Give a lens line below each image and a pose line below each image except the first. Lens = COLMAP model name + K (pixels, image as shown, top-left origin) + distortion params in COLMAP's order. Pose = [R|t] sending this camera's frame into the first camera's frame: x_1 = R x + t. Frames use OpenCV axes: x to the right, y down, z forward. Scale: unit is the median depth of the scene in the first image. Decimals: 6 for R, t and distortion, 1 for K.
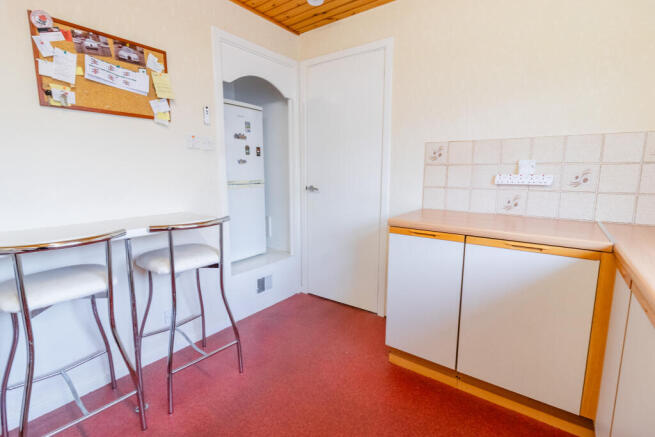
lens RADIAL K [[308.9, 0, 322.6], [0, 308.9, 215.0], [0, 0, 1]] dist [-0.000201, 0.000098]
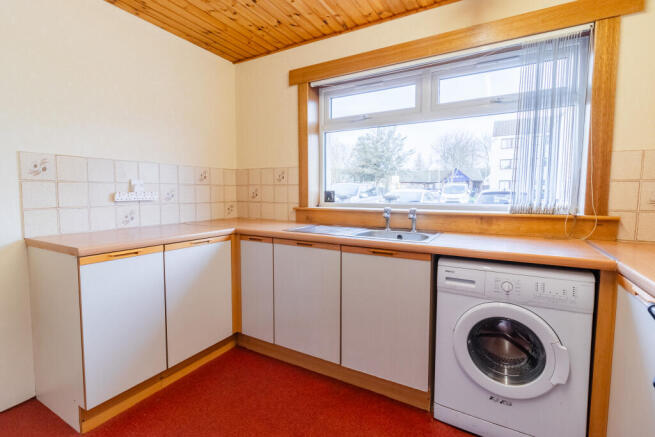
lens RADIAL K [[308.9, 0, 322.6], [0, 308.9, 215.0], [0, 0, 1]] dist [-0.000201, 0.000098]
pose [[-0.116047, -0.078446, 0.990141, -0.593495], [0.138200, 0.985904, 0.094308, -0.056613], [-0.983582, 0.147782, -0.103570, 0.427352]]
